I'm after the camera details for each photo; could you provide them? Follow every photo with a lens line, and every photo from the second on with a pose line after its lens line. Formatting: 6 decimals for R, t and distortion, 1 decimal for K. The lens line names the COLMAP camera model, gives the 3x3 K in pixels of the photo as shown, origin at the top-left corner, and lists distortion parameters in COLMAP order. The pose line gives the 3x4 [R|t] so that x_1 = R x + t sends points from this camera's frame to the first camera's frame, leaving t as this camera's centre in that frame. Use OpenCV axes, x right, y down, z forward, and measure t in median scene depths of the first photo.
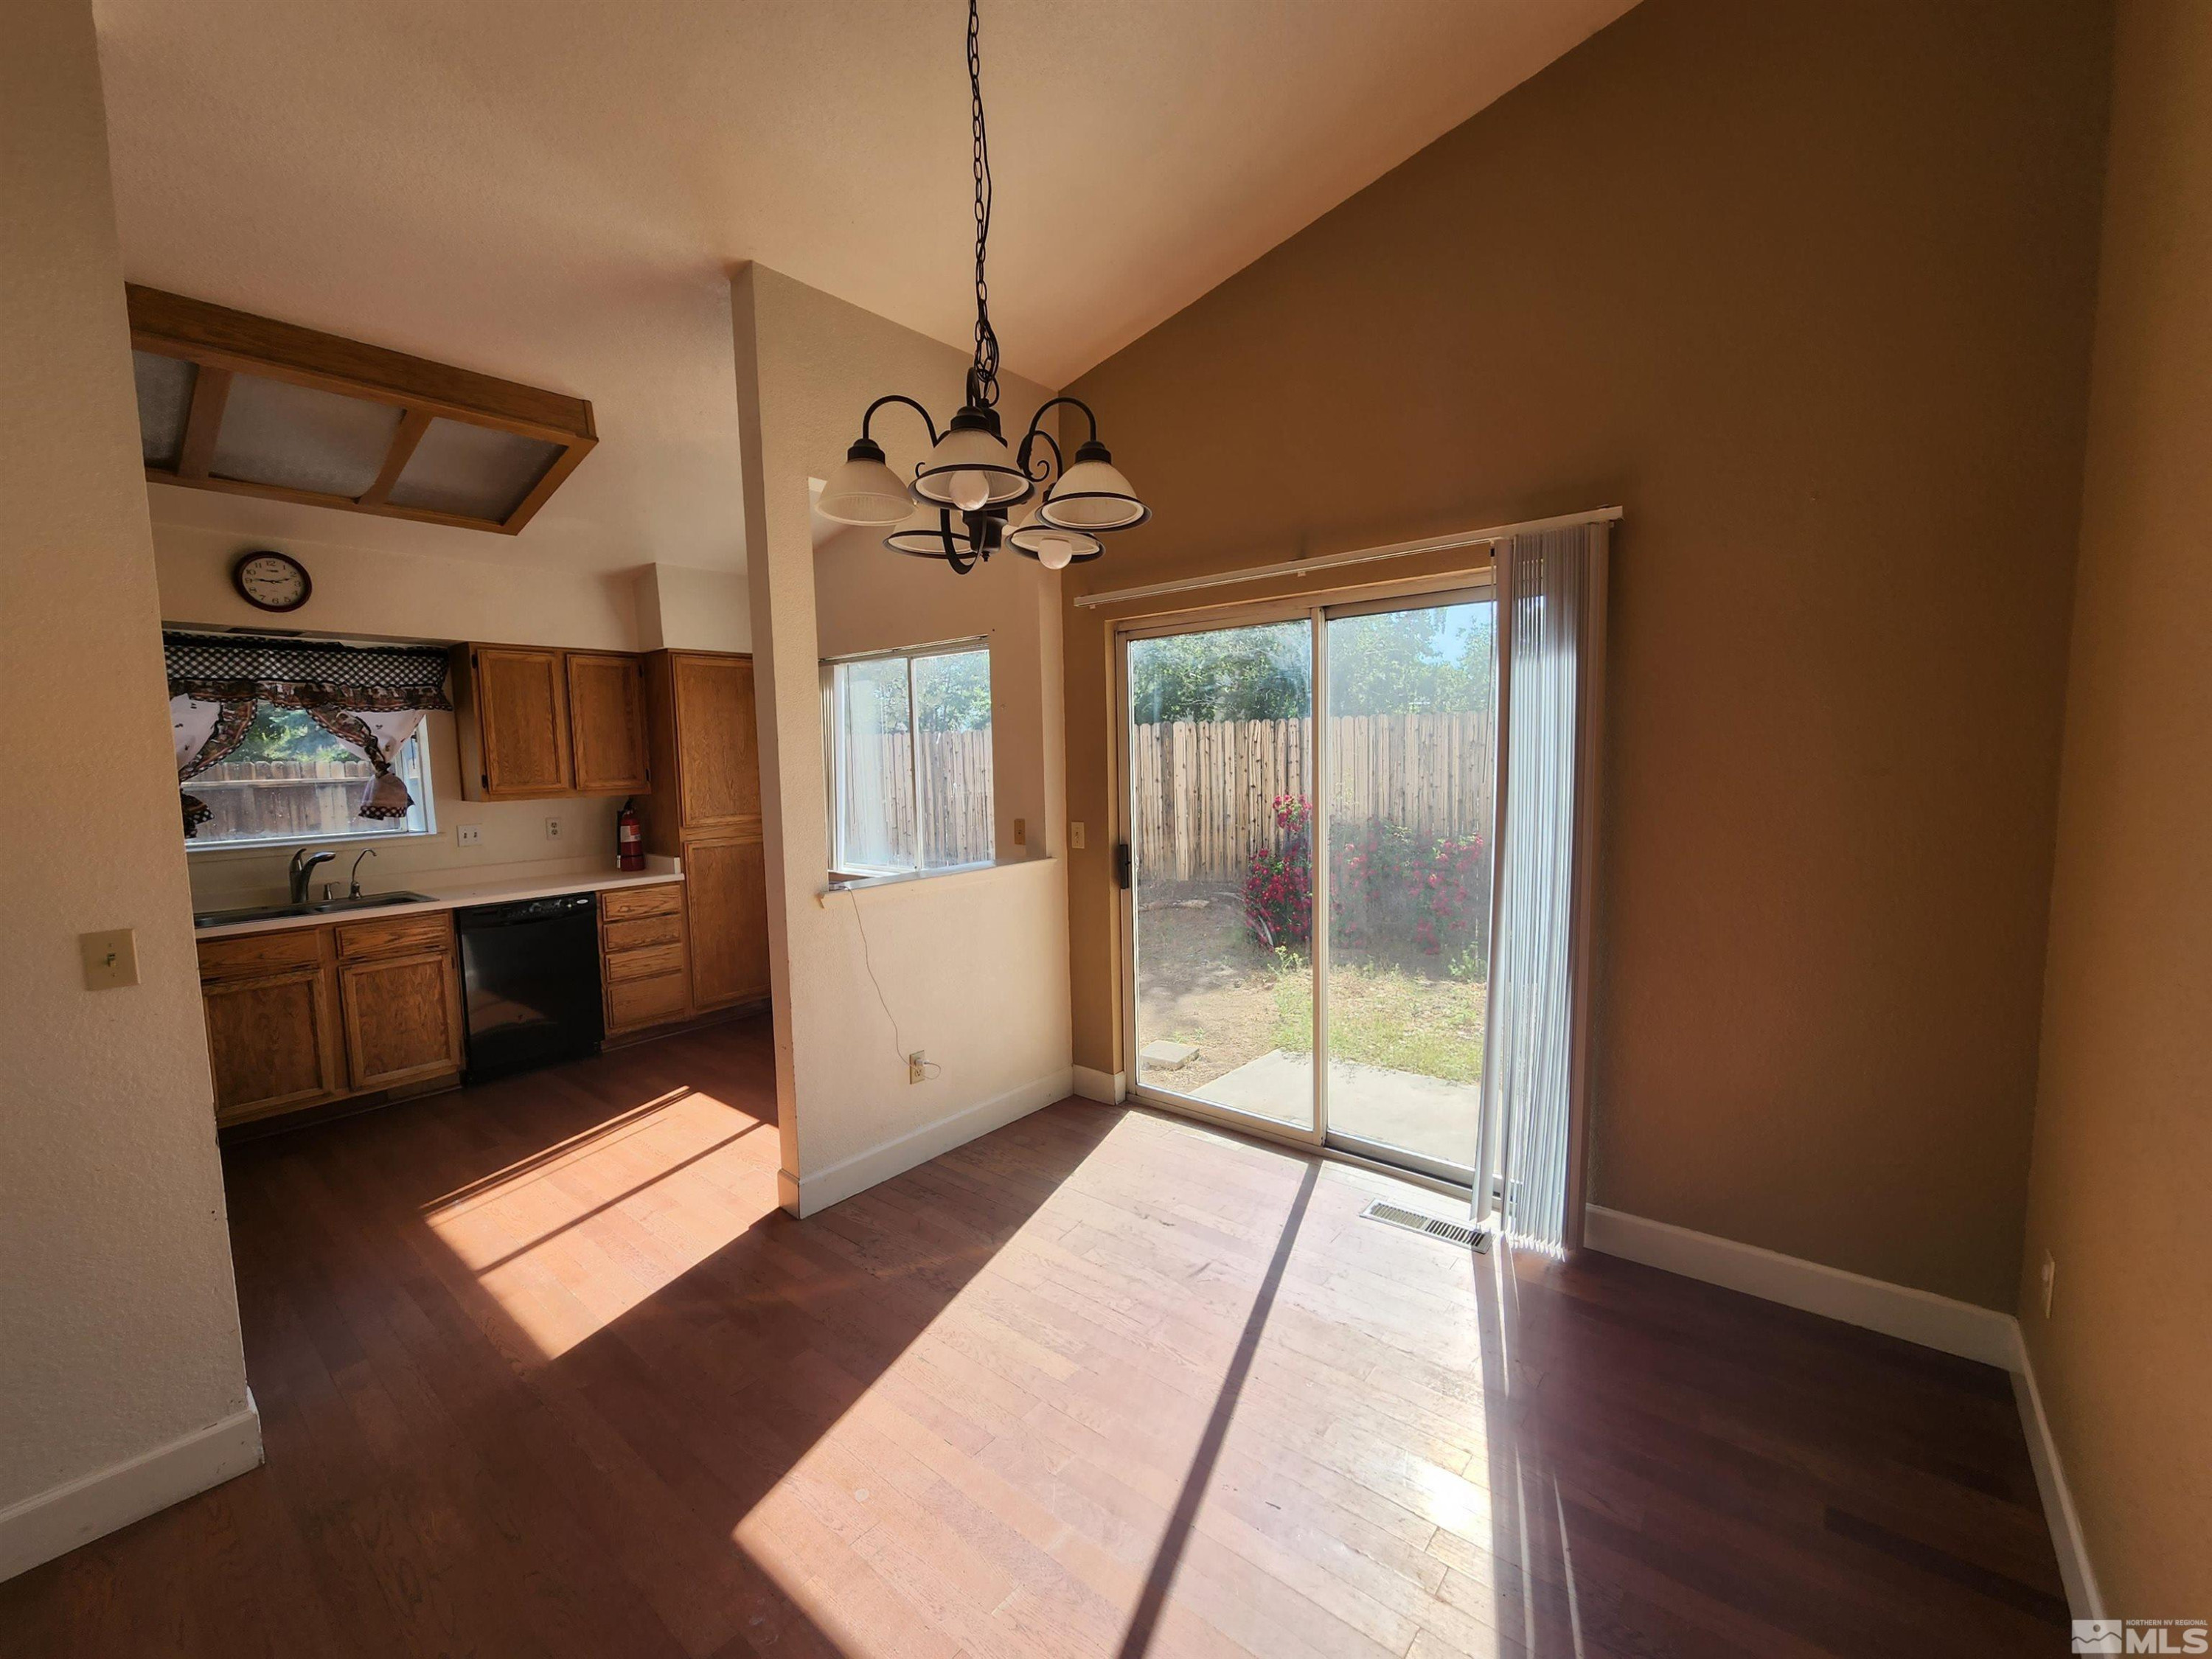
lens RADIAL K [[908.4, 0, 1102.5], [0, 908.4, 834.9], [0, 0, 1]] dist [-0.001654, -0.000861]
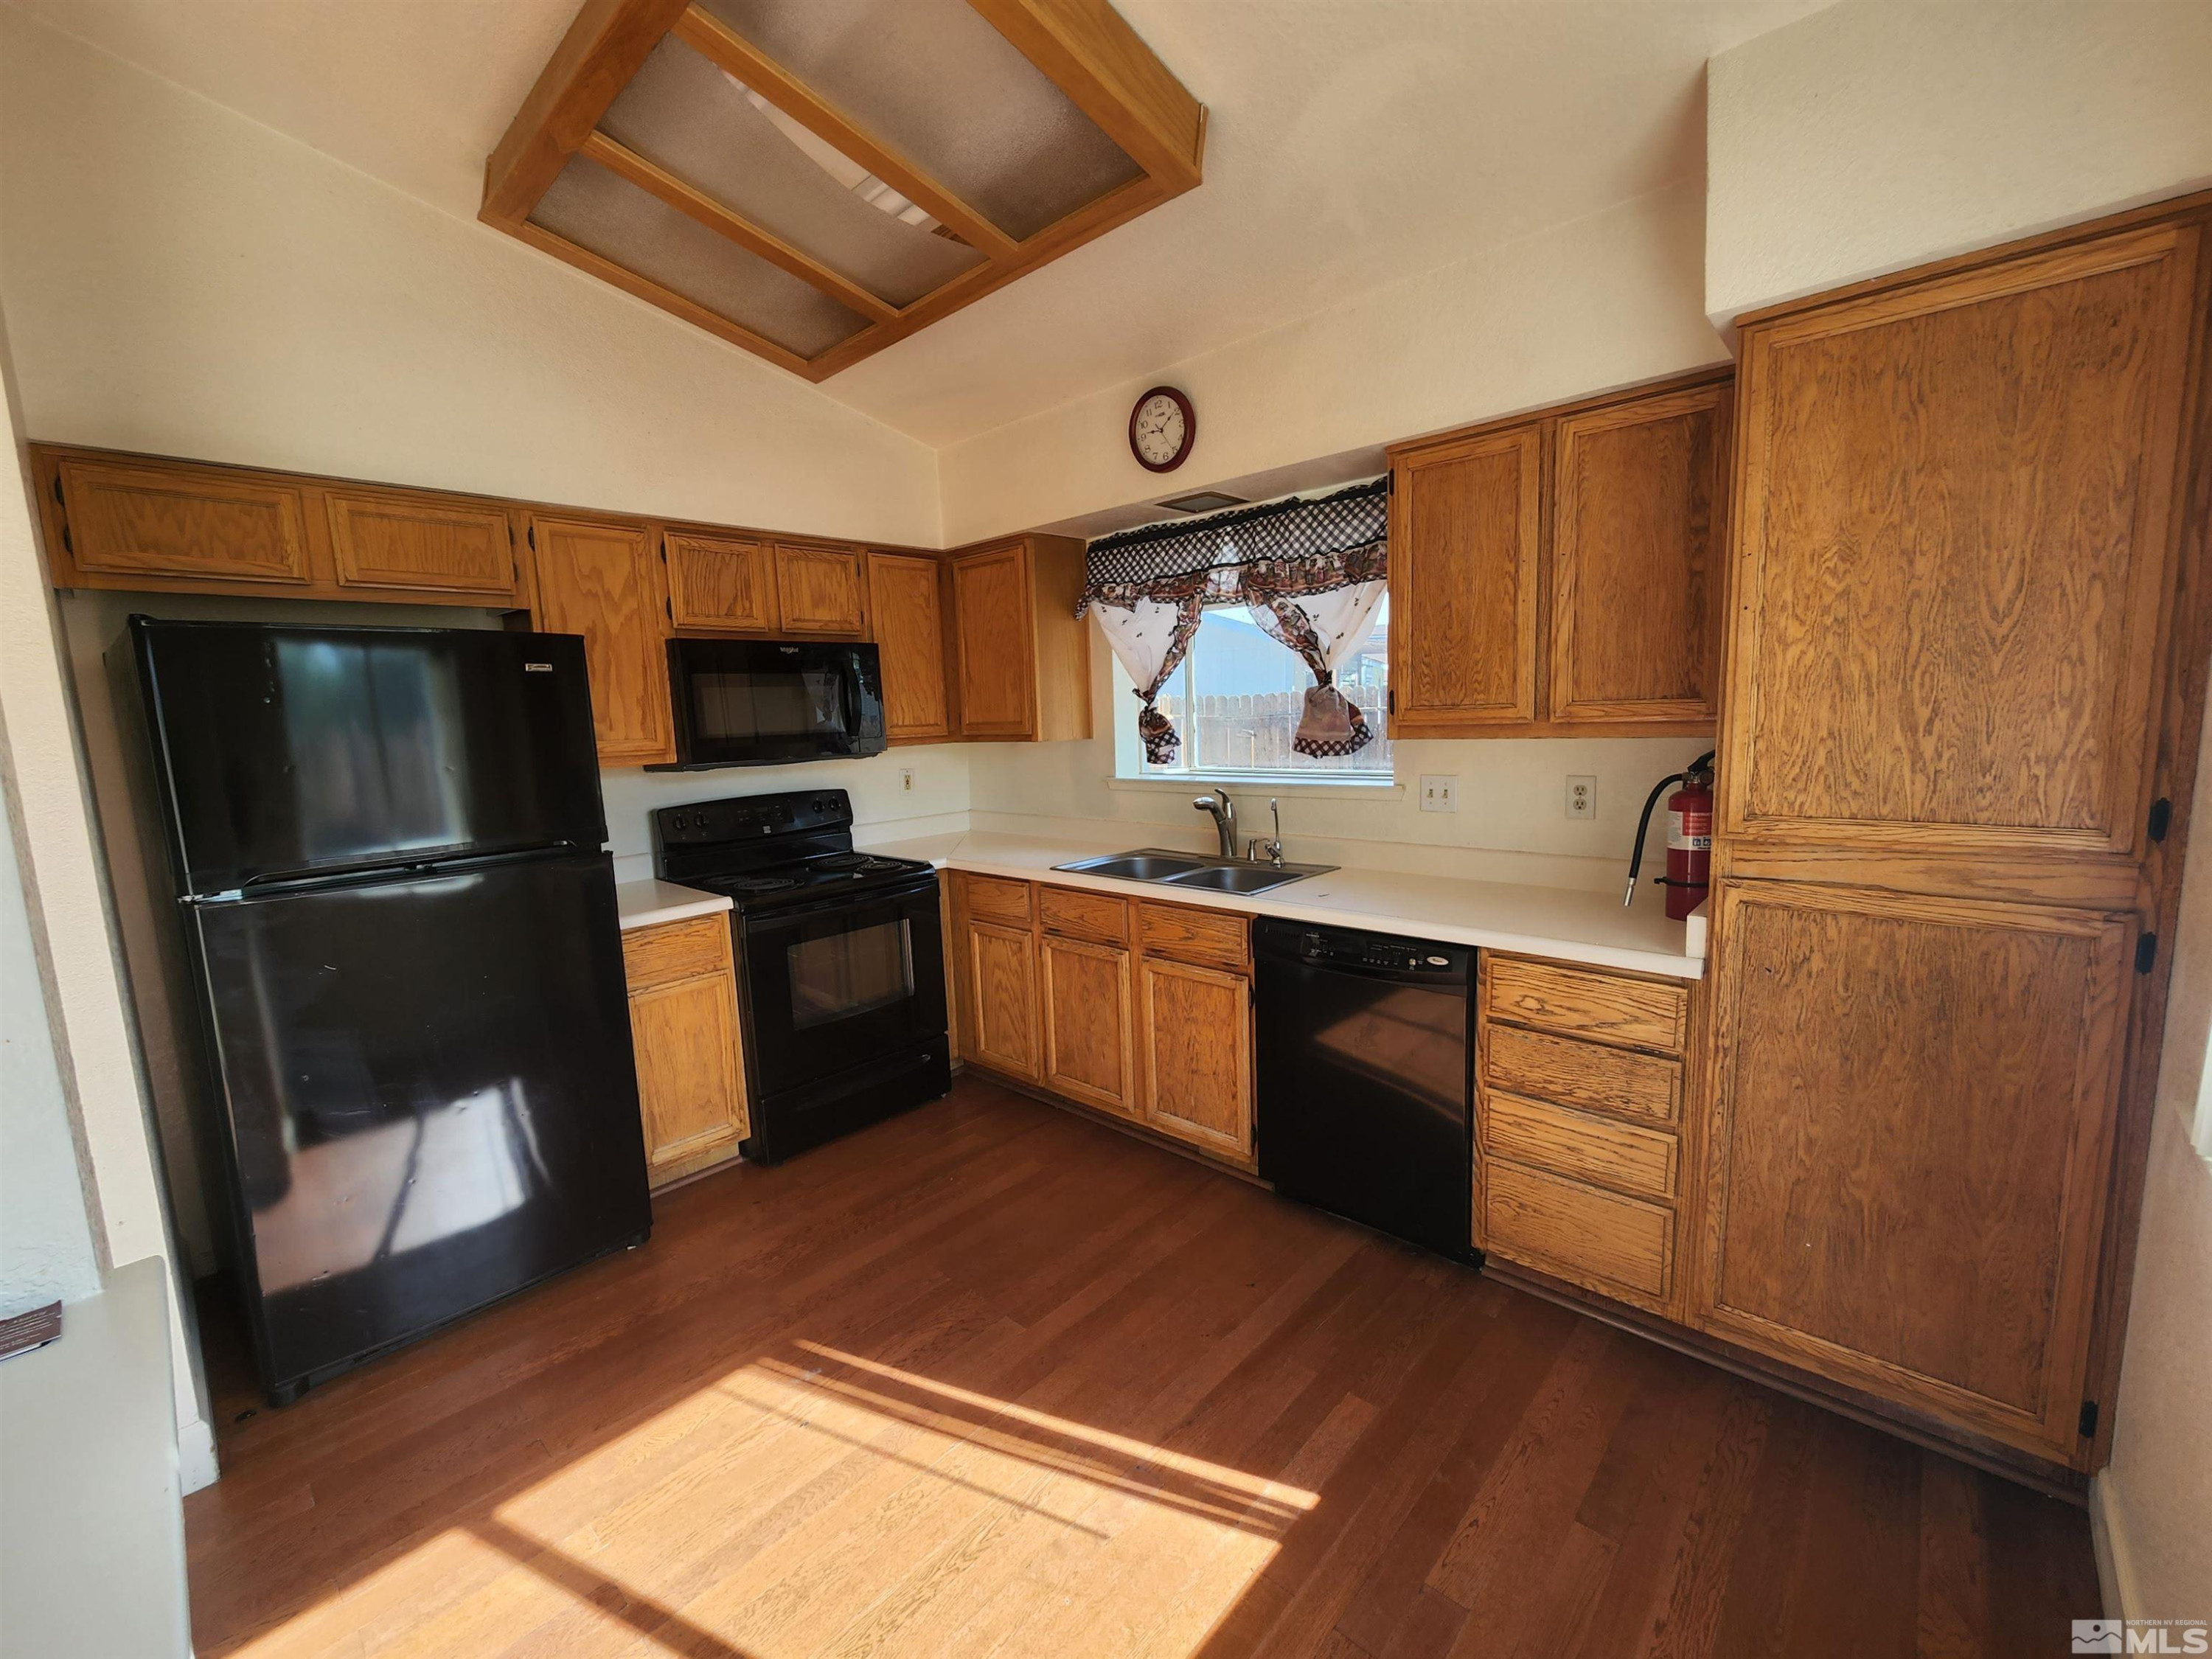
lens RADIAL K [[908.4, 0, 1102.5], [0, 908.4, 834.9], [0, 0, 1]] dist [-0.001654, -0.000861]
pose [[-0.058399, 0.161612, -0.985125, -0.111663], [-0.051462, 0.985010, 0.164643, -0.064223], [0.996966, 0.060312, -0.049207, 0.892384]]
